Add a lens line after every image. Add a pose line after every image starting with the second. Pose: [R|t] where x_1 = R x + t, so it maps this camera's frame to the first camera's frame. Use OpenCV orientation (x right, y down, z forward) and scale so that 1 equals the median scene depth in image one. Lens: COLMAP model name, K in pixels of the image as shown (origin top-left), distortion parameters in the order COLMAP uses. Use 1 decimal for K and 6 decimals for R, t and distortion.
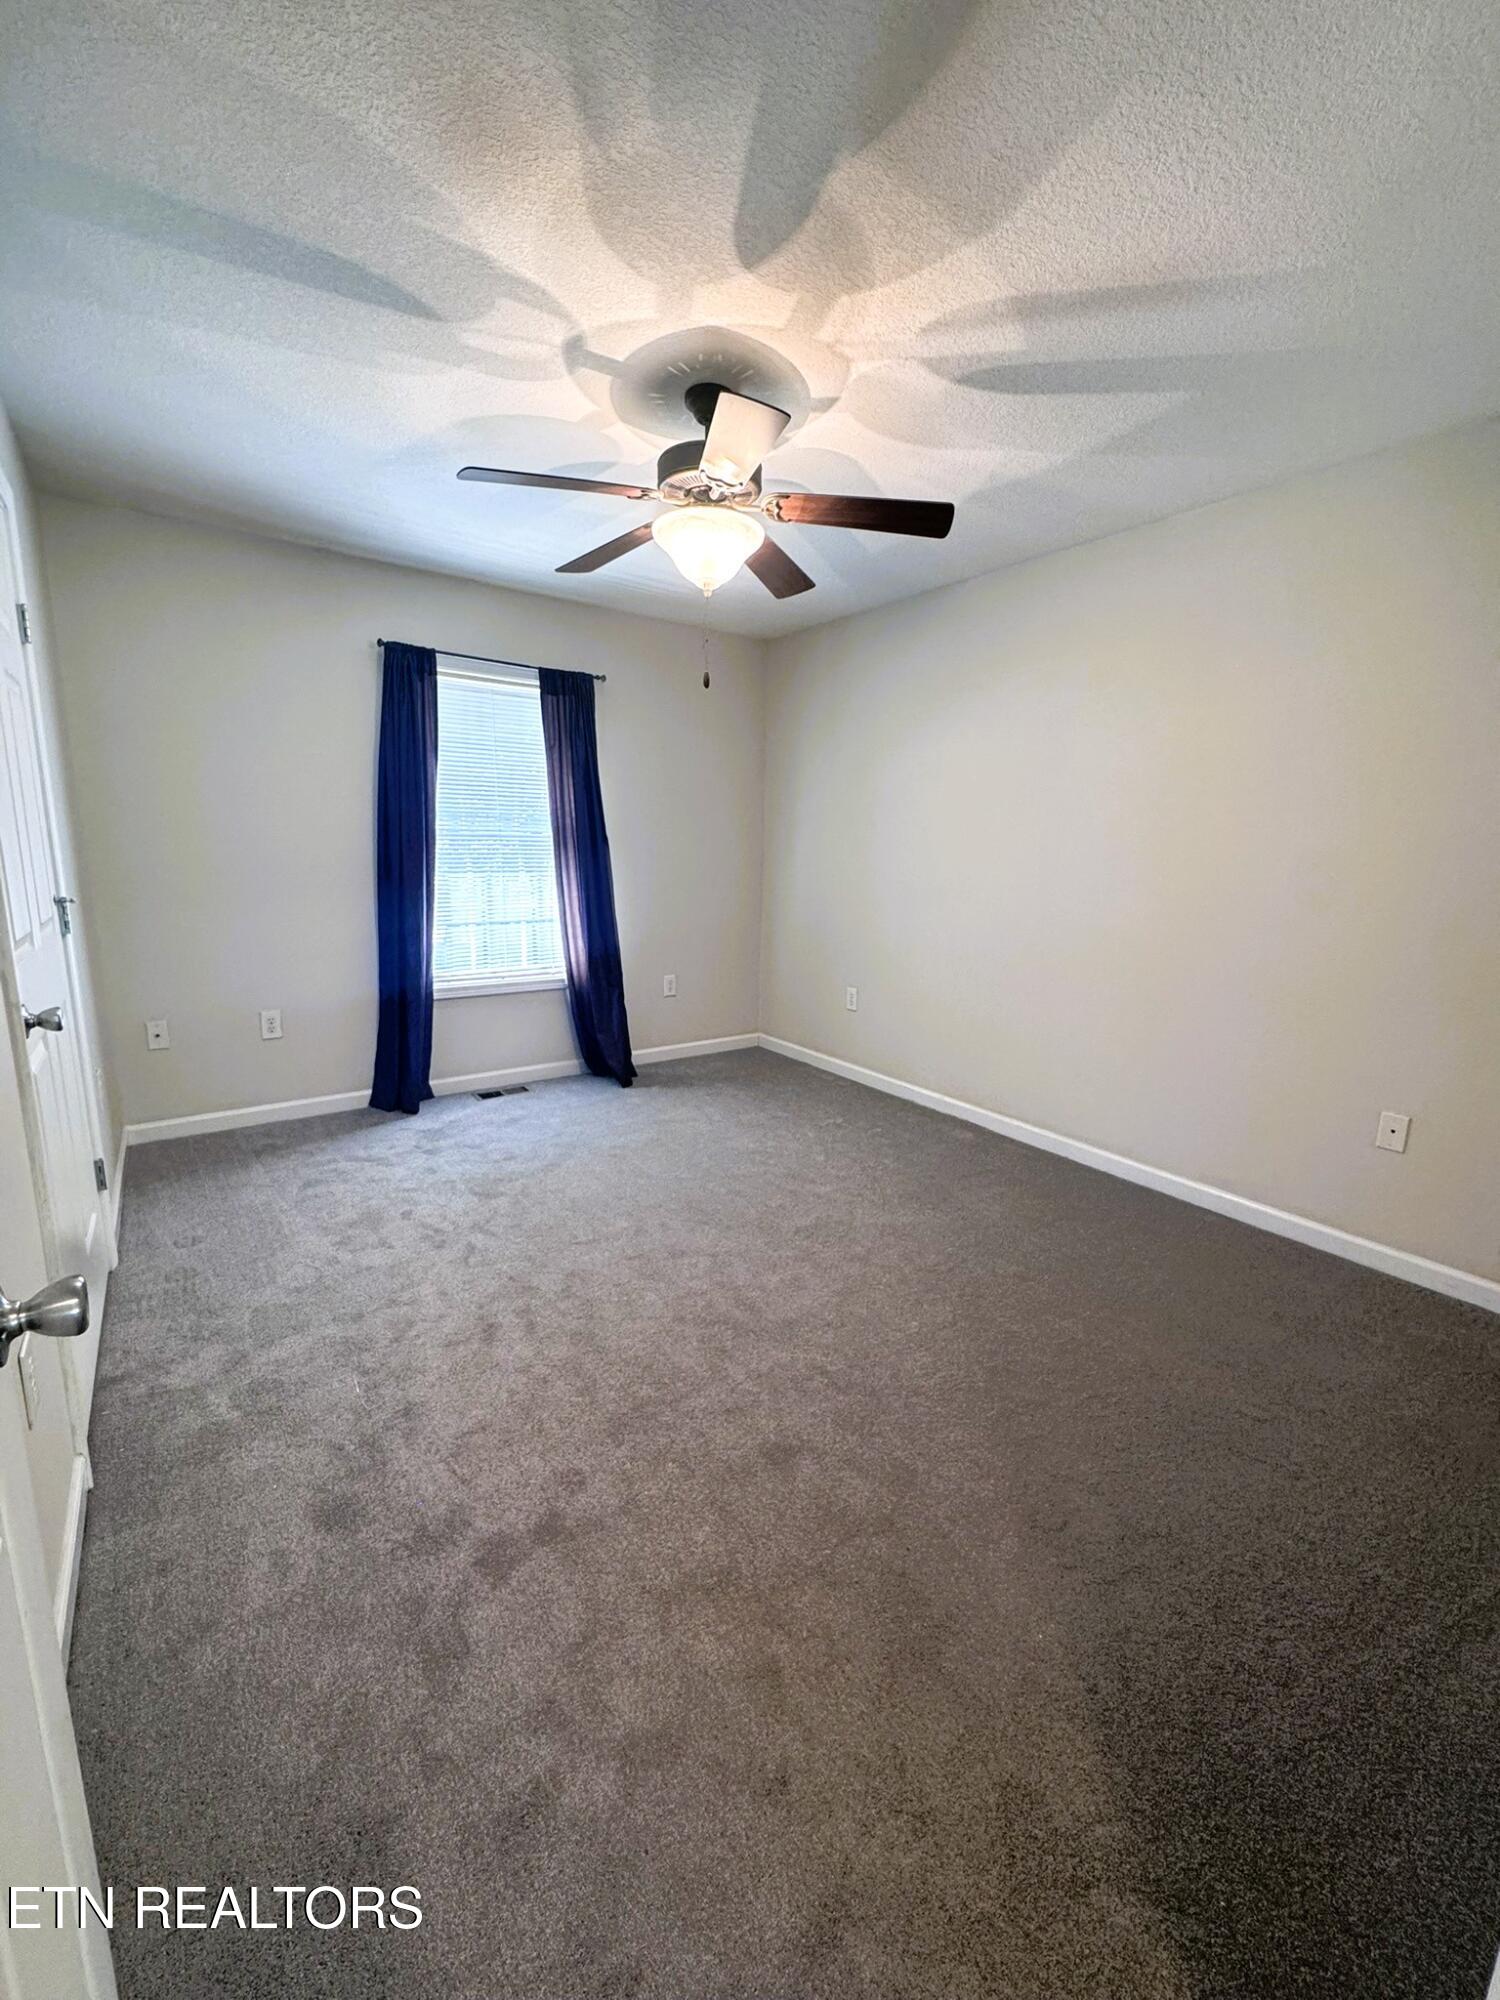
lens RADIAL K [[799.2, 0, 748.2], [0, 799.2, 996.4], [0, 0, 1]] dist [-0.002806, 0.000413]
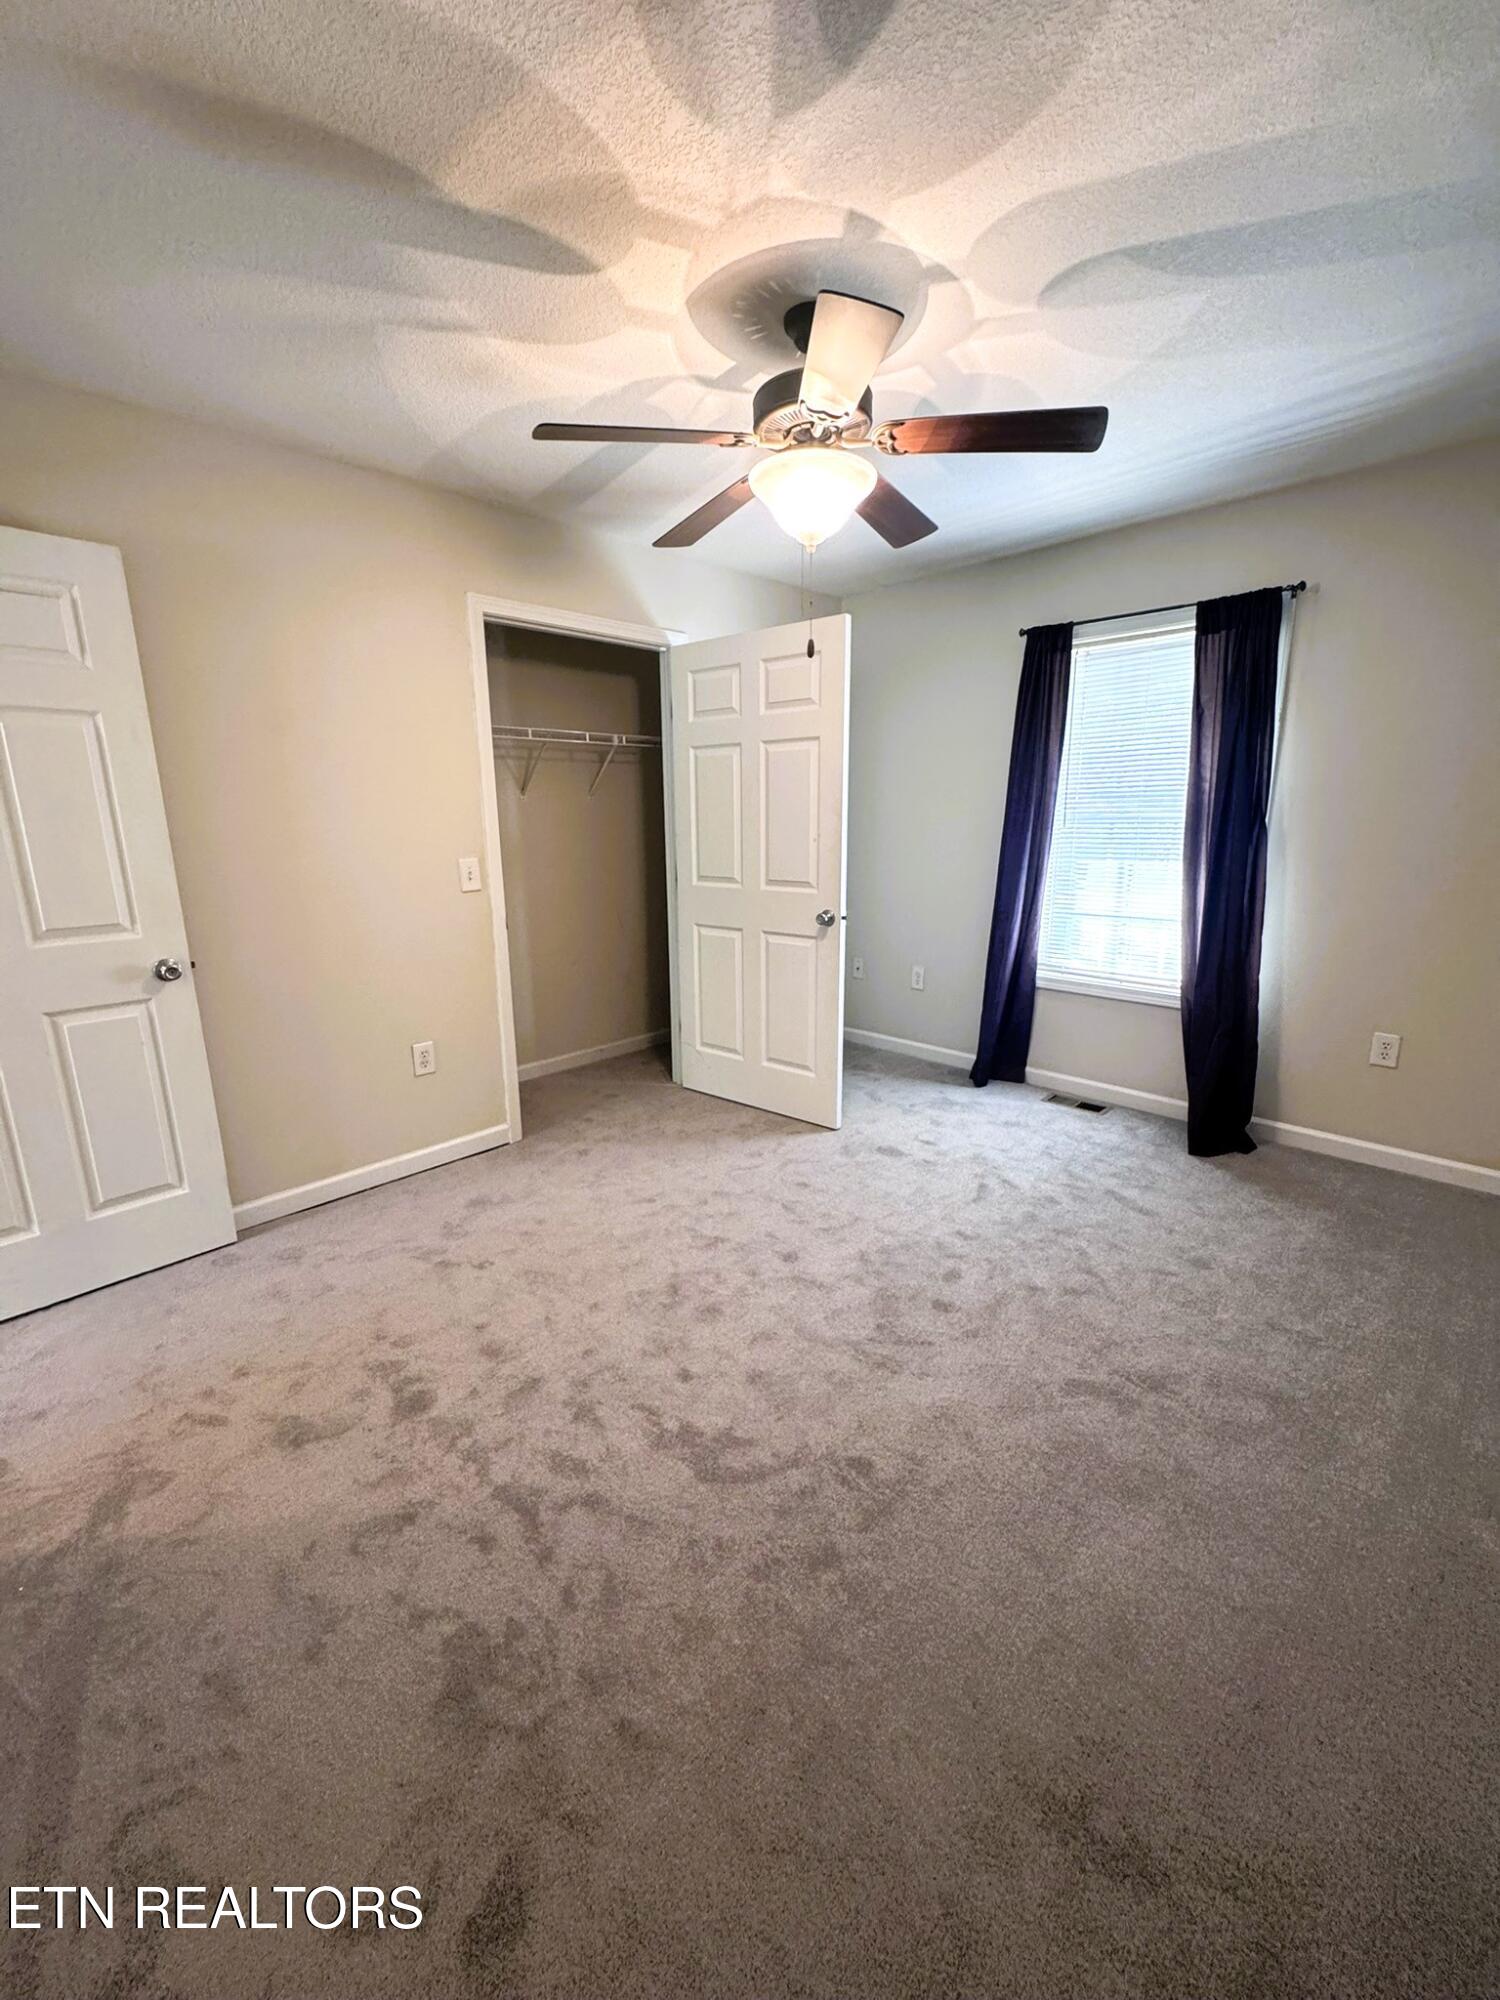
lens RADIAL K [[799.2, 0, 754.3], [0, 799.2, 995.4], [0, 0, 1]] dist [-0.002806, 0.000413]
pose [[0.160739, 0.194204, -0.967702, 0.526170], [-0.171143, 0.971083, 0.166455, -0.094125], [0.972046, 0.138860, 0.189327, 0.494903]]
